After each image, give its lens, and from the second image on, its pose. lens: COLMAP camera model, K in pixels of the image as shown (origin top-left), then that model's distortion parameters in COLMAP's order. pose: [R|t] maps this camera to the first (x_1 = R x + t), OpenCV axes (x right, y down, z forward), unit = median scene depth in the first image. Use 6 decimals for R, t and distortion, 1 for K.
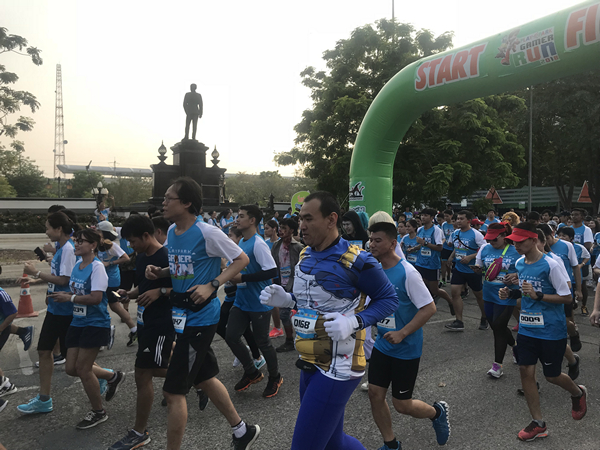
lens RADIAL K [[501.1, 0, 298.7], [0, 501.1, 226.3], [0, 0, 1]] dist [-0.002266, 0.007397]
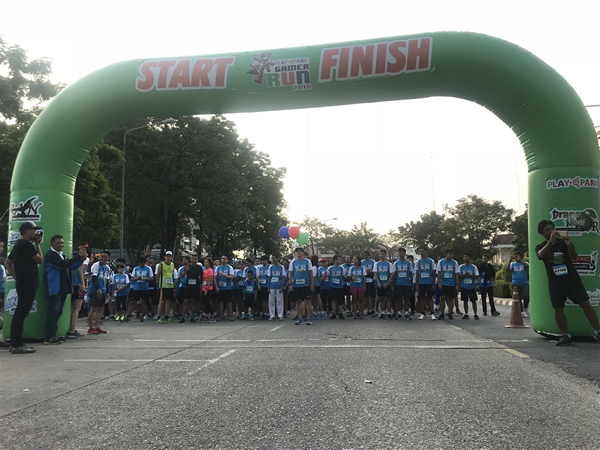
lens RADIAL K [[520.2, 0, 304.1], [0, 520.2, 220.1], [0, 0, 1]] dist [0.058905, -0.004414]
pose [[0.629364, 0.084083, 0.772548, -0.115169], [0.036896, 0.989775, -0.137783, 0.033927], [-0.776234, 0.115220, 0.619826, 0.126981]]
